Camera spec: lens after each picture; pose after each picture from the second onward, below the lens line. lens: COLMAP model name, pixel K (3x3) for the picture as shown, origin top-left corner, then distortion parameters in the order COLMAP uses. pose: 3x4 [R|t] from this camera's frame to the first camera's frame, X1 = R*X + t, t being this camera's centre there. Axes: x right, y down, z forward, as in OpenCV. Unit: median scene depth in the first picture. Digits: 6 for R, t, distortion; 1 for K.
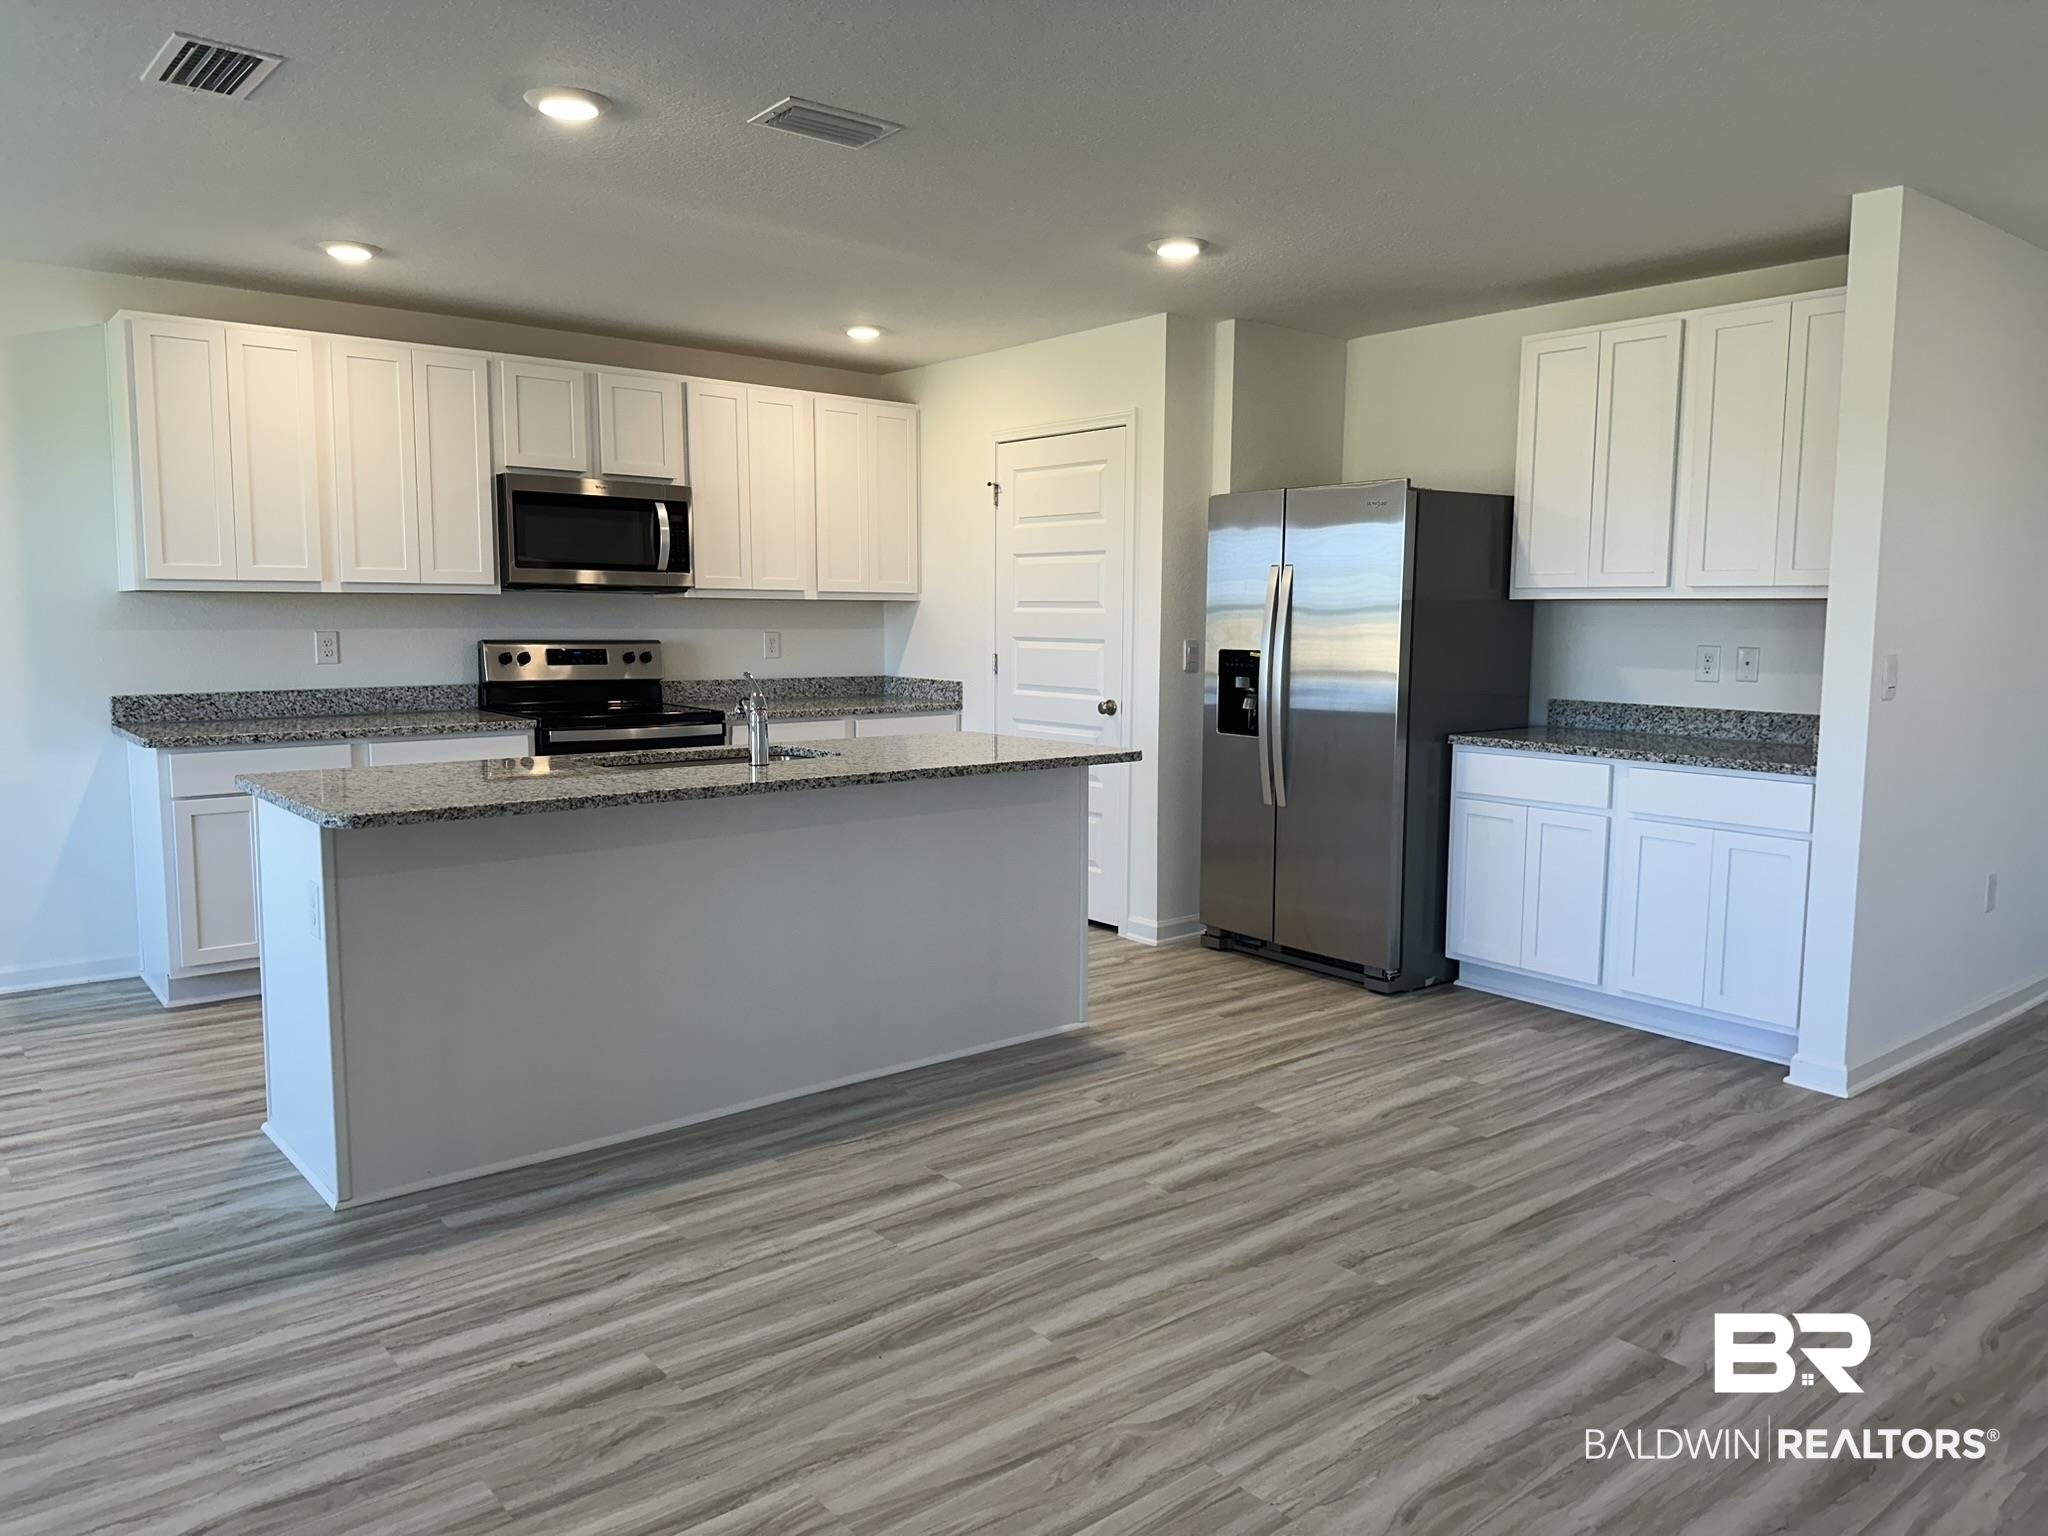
lens RADIAL K [[1447.5, 0, 1018.4], [0, 1447.5, 767.0], [0, 0, 1]] dist [-0.002202, -0.002665]
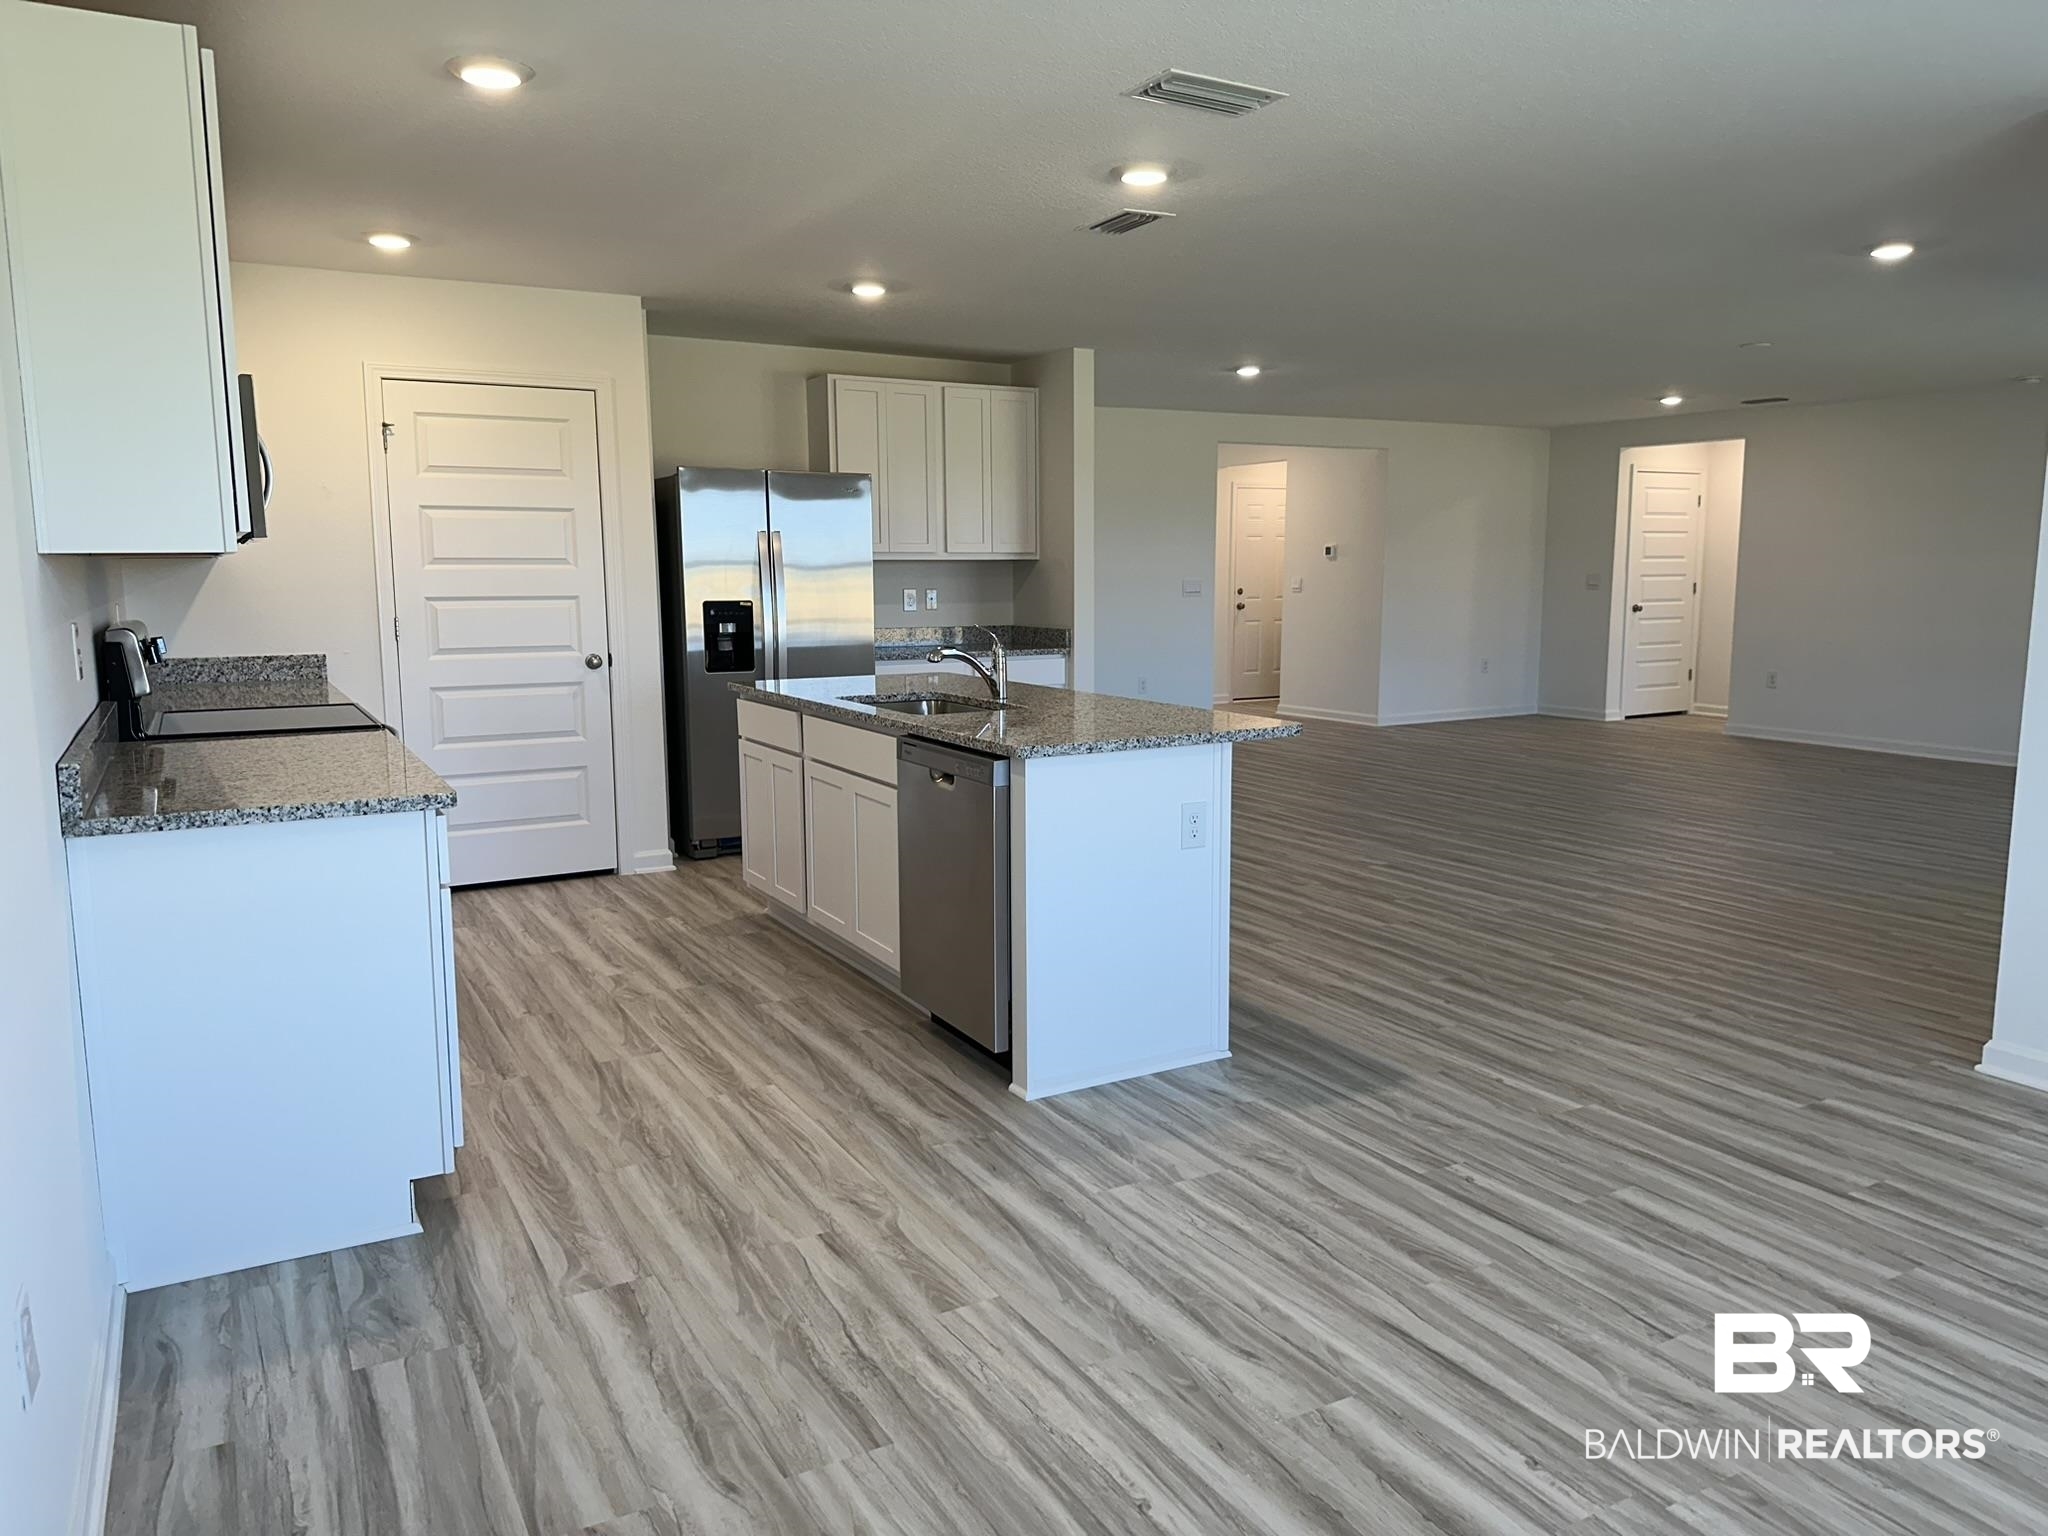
lens RADIAL K [[1447.5, 0, 1021.5], [0, 1447.5, 770.7], [0, 0, 1]] dist [-0.002202, -0.002665]
pose [[0.160026, -0.131083, 0.978371, -1.588215], [0.117748, 0.986602, 0.112926, -0.077939], [-0.980065, 0.097130, 0.173317, 0.912189]]
